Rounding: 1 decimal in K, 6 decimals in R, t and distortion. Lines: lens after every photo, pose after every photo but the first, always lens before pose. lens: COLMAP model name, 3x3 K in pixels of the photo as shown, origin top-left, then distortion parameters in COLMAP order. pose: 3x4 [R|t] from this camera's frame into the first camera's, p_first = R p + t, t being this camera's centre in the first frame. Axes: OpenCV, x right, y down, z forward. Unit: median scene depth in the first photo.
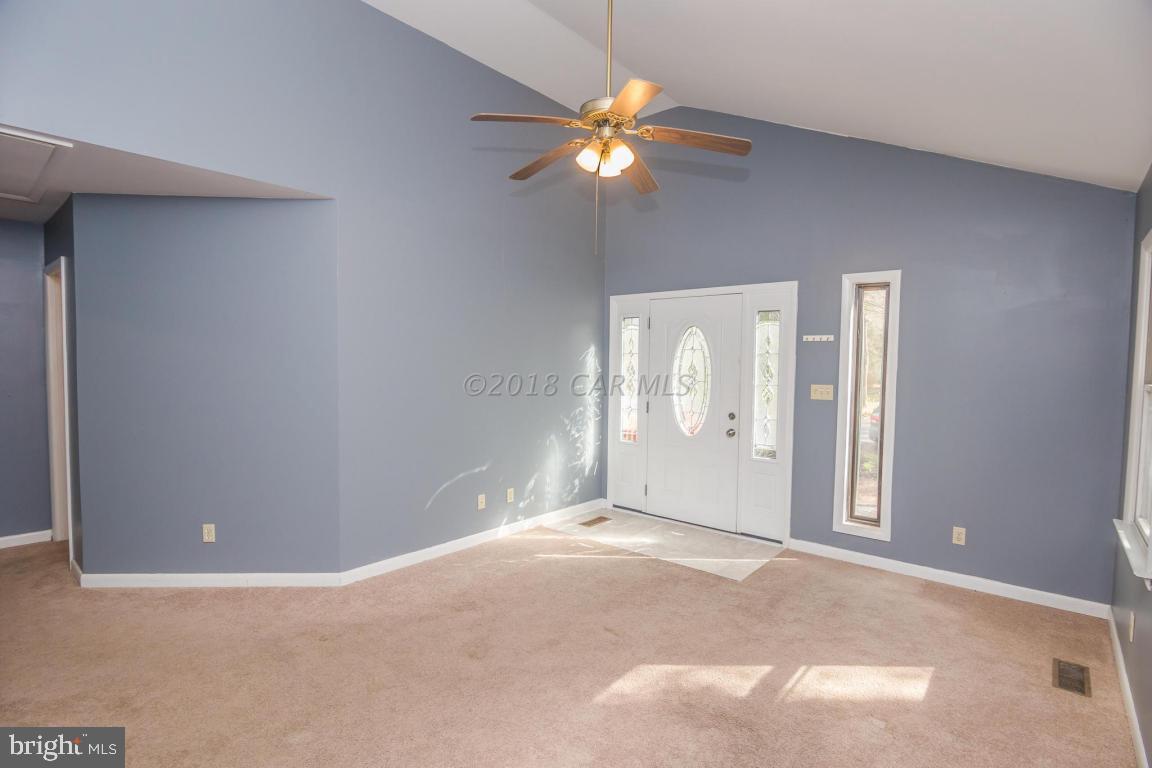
lens RADIAL K [[547.1, 0, 584.8], [0, 547.1, 369.0], [0, 0, 1]] dist [-0.019460, 0.000925]
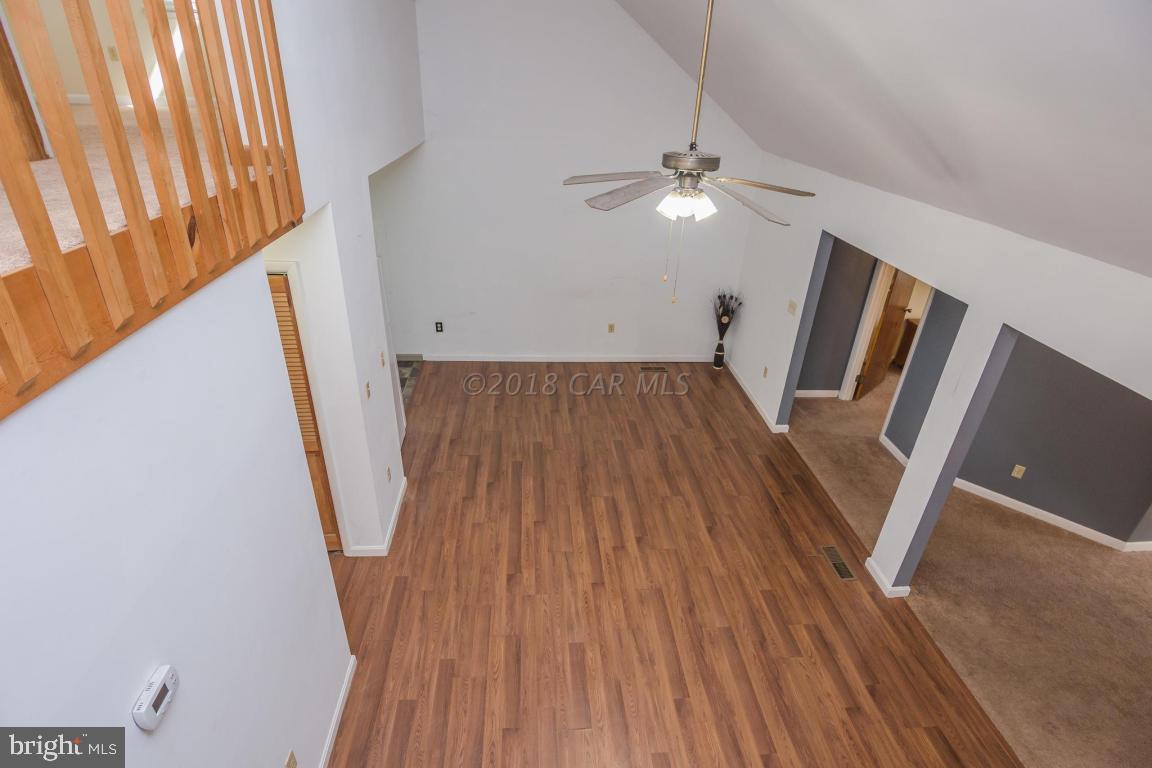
lens RADIAL K [[576.7, 0, 575.5], [0, 576.7, 381.3], [0, 0, 1]] dist [-0.015285, -0.000440]
pose [[0.695898, 0.345046, -0.629817, -0.523037], [-0.037963, 0.893459, 0.447537, -0.391021], [0.717137, -0.287530, 0.634856, -0.501592]]
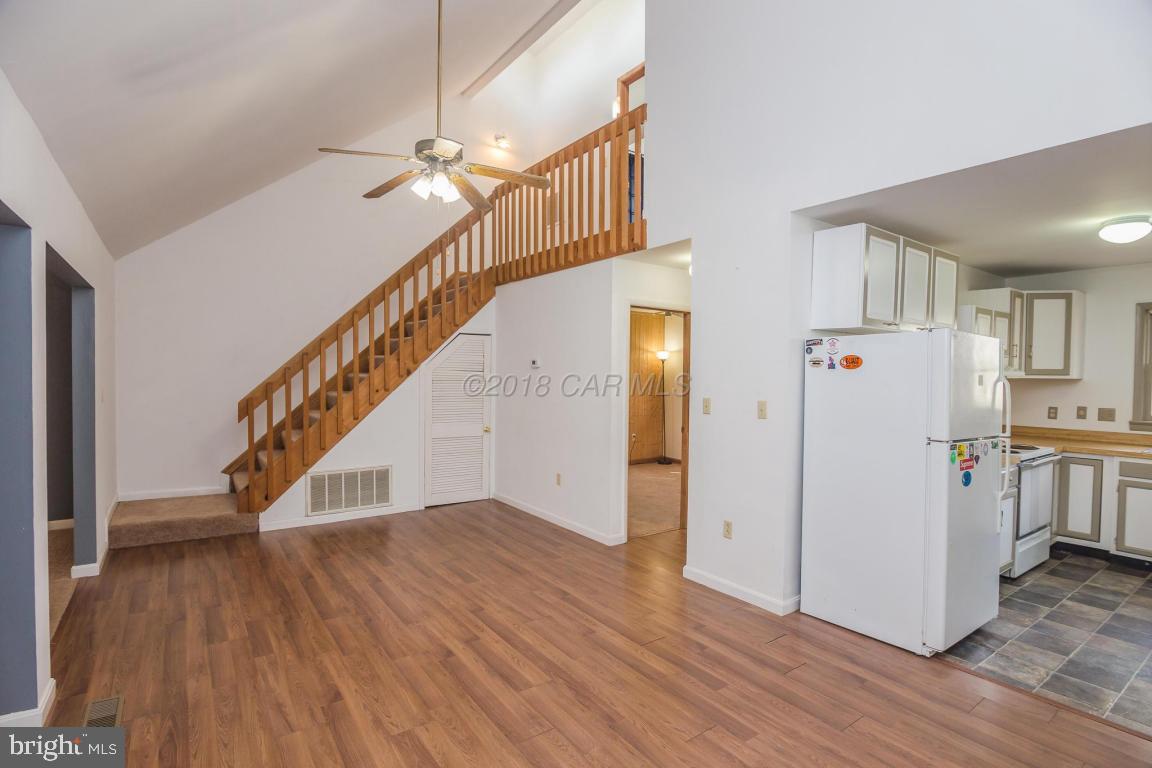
lens RADIAL K [[558.6, 0, 576.0], [0, 558.6, 384.0], [0, 0, 1]] dist [-0.018820, 0.000100]
pose [[-0.965612, -0.033598, 0.257806, -1.315034], [-0.025287, 0.999050, 0.035486, -0.040472], [-0.258754, 0.027747, -0.965545, 0.770402]]
